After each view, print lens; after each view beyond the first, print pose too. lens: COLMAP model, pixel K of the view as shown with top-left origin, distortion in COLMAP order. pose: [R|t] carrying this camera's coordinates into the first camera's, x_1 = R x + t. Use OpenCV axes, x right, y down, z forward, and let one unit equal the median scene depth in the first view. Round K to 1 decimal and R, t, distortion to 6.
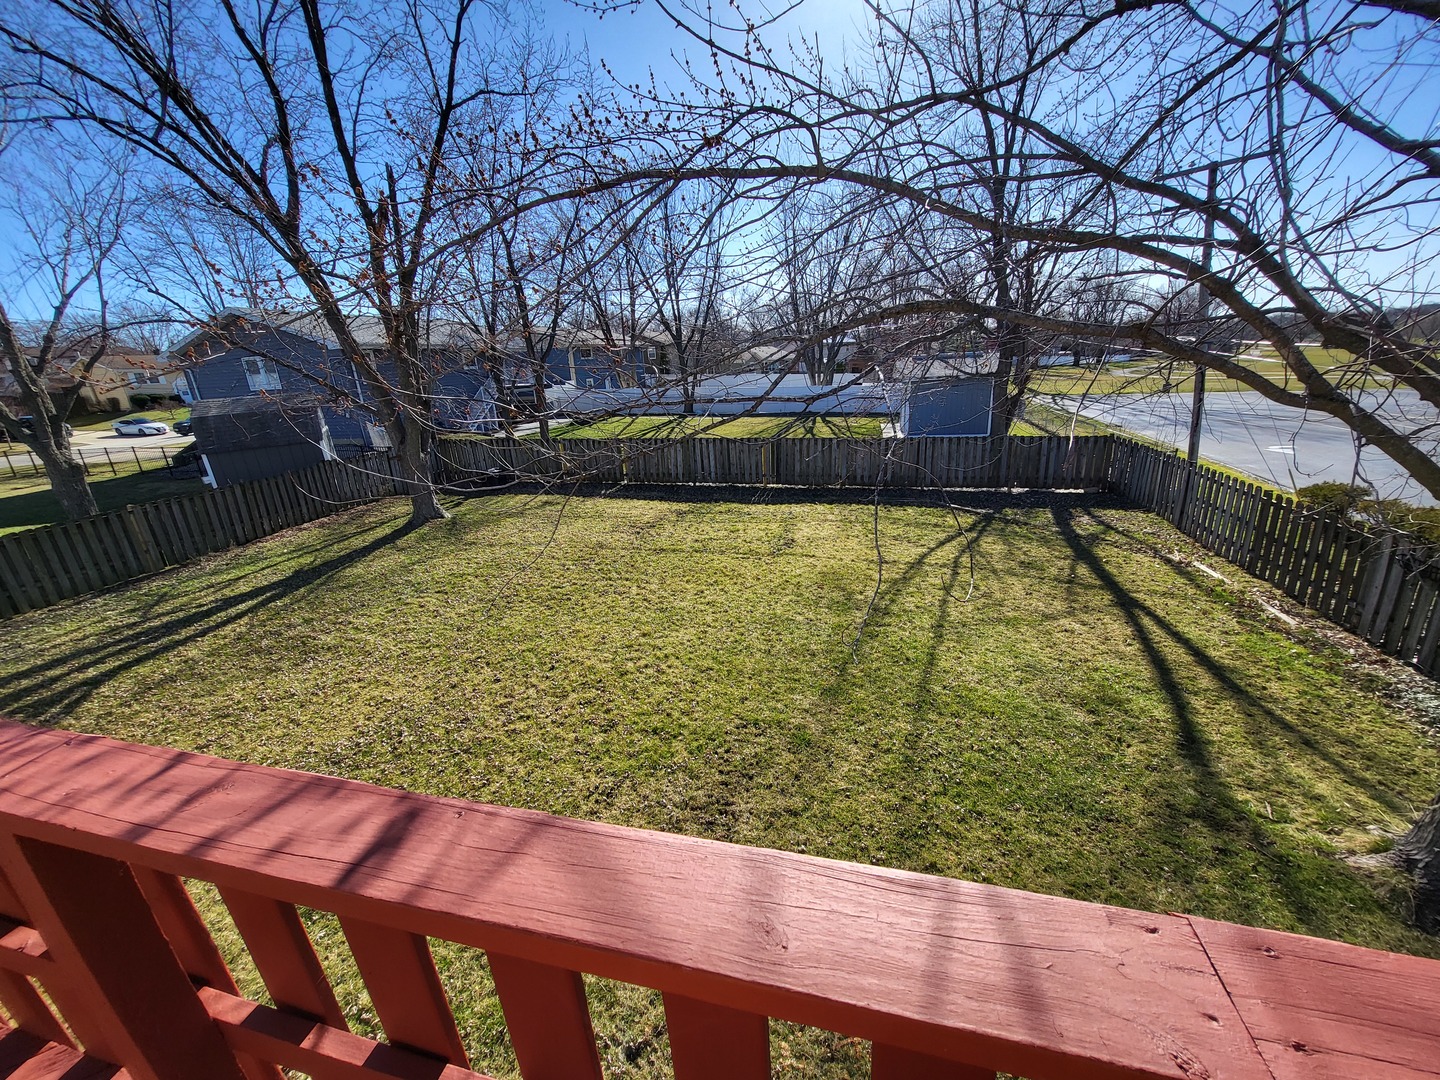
lens RADIAL K [[564.3, 0, 723.7], [0, 564.3, 551.5], [0, 0, 1]] dist [0.001331, -0.001720]
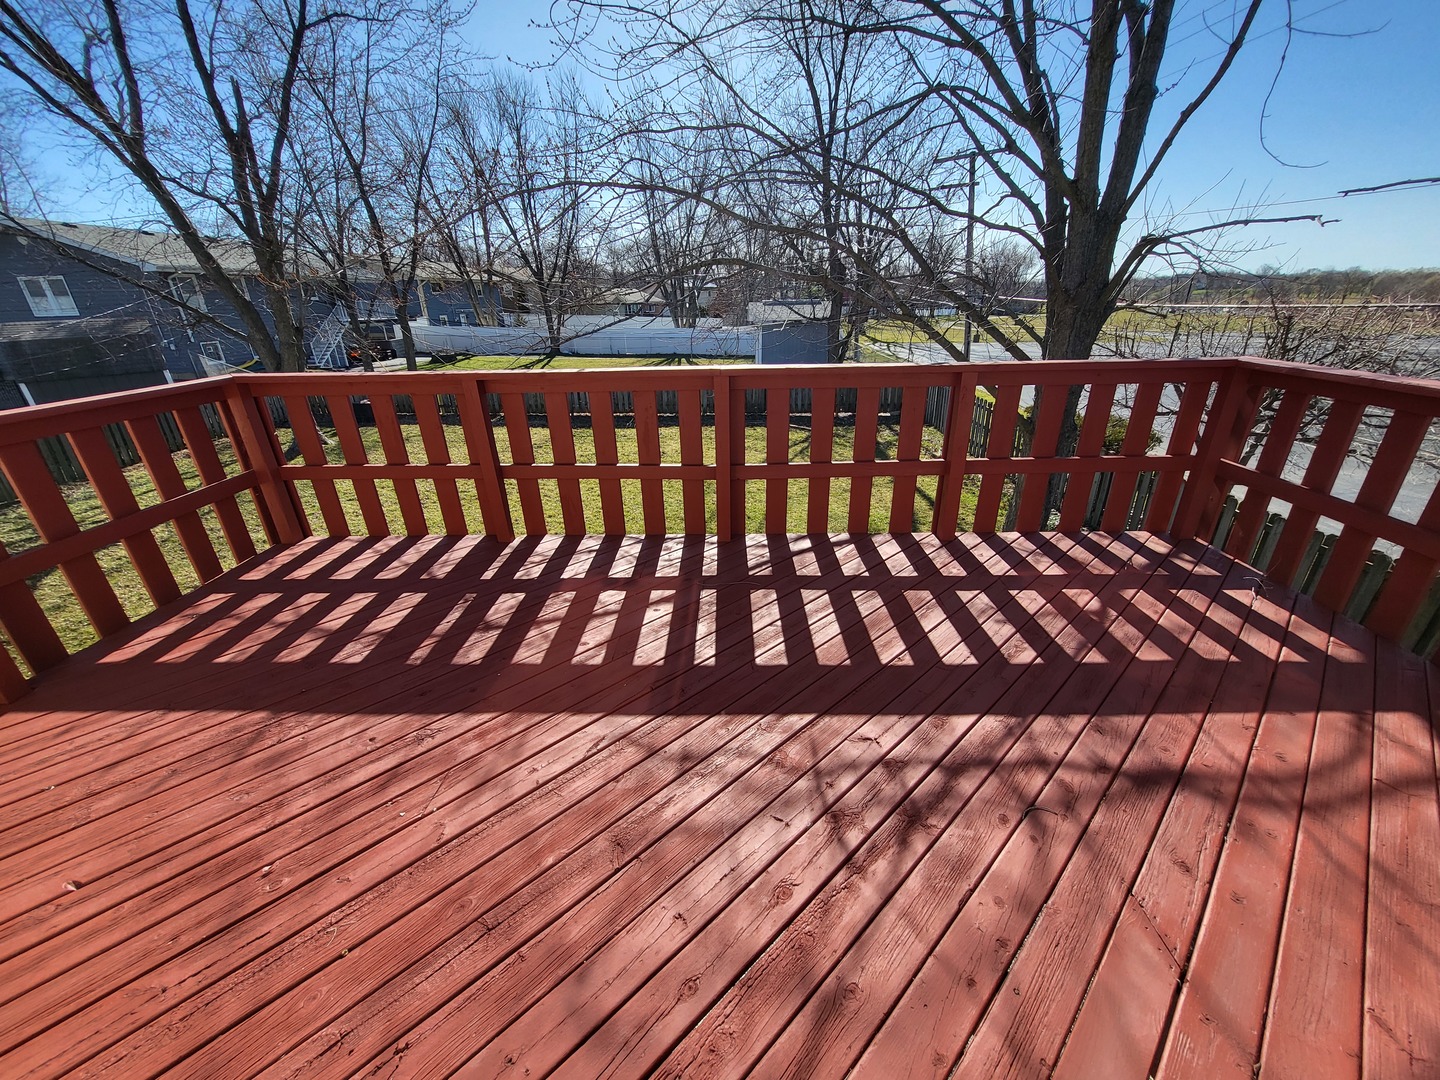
lens RADIAL K [[564.3, 0, 724.6], [0, 564.3, 549.8], [0, 0, 1]] dist [0.001331, -0.001720]
pose [[0.974055, -0.060682, 0.218024, -0.028399], [0.042499, 0.995289, 0.087145, 0.091536], [-0.222285, -0.075618, 0.972045, -0.228017]]
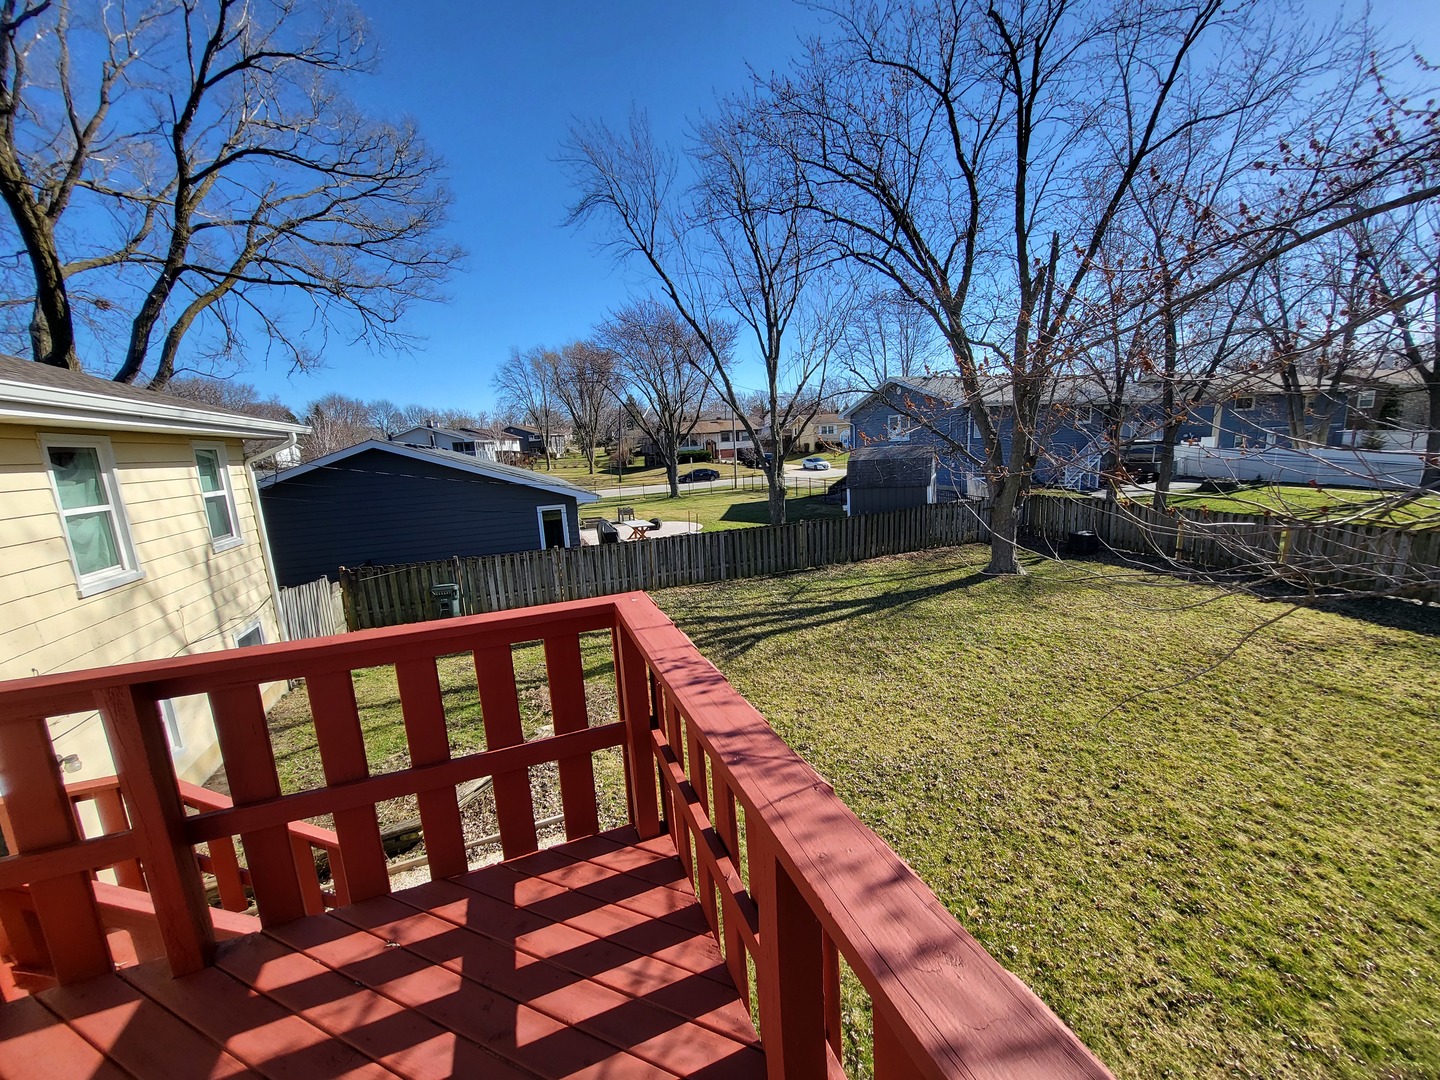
lens RADIAL K [[564.3, 0, 725.1], [0, 564.3, 550.6], [0, 0, 1]] dist [0.001331, -0.001720]
pose [[0.584038, 0.176121, -0.792390, -0.031058], [-0.246292, 0.968608, 0.033757, -0.007835], [0.773460, 0.175444, 0.609081, 0.005454]]
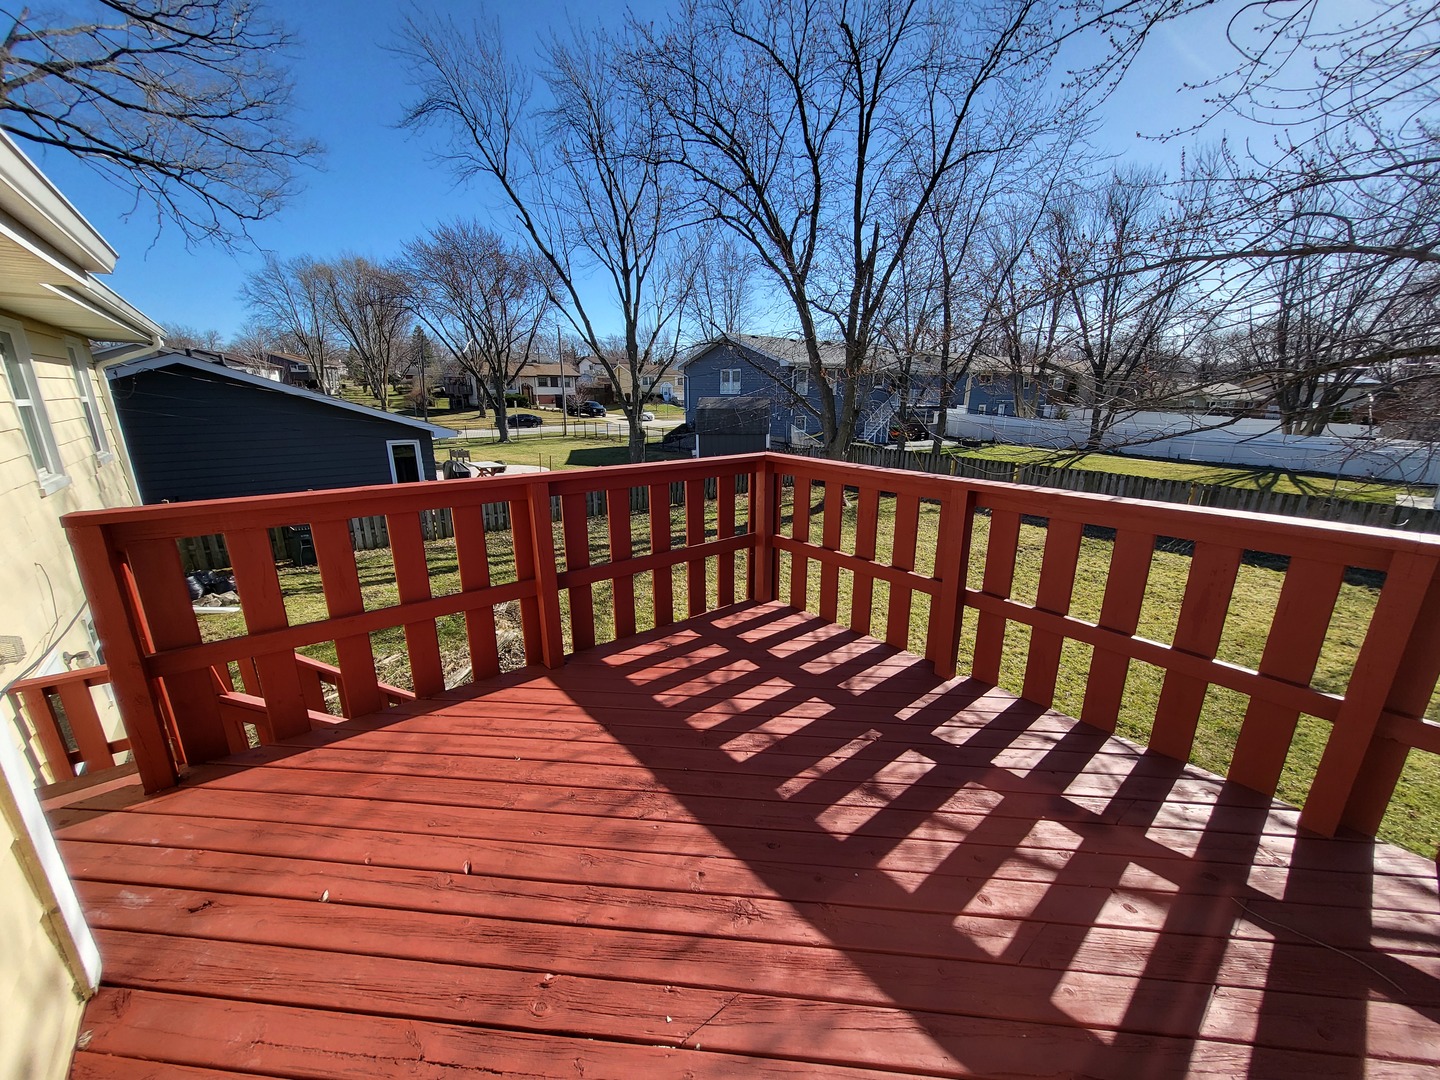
lens RADIAL K [[564.3, 0, 724.6], [0, 564.3, 552.1], [0, 0, 1]] dist [0.001331, -0.001720]
pose [[0.809464, 0.217269, -0.545492, -0.030302], [-0.237516, 0.970781, 0.034207, 0.069446], [0.536986, 0.101874, 0.837417, -0.174194]]
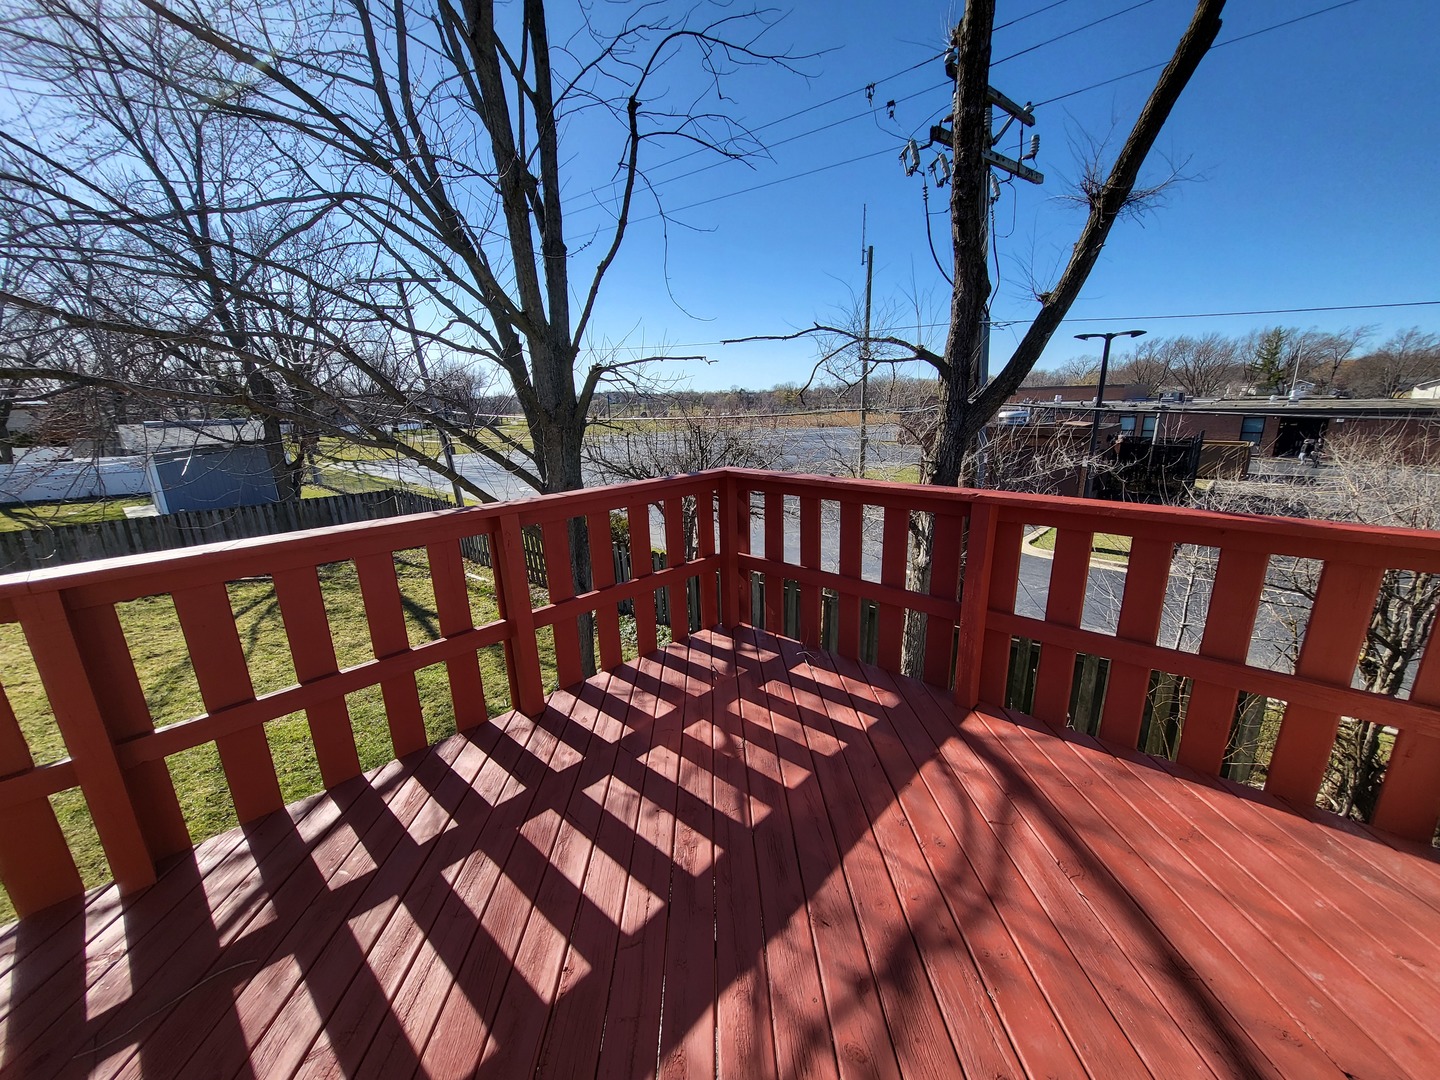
lens RADIAL K [[564.3, 0, 725.8], [0, 564.3, 550.8], [0, 0, 1]] dist [0.001331, -0.001720]
pose [[0.477807, -0.188415, 0.858021, -0.000887], [0.285029, 0.957137, 0.051456, 0.062970], [-0.830939, 0.219975, 0.511030, -0.166152]]
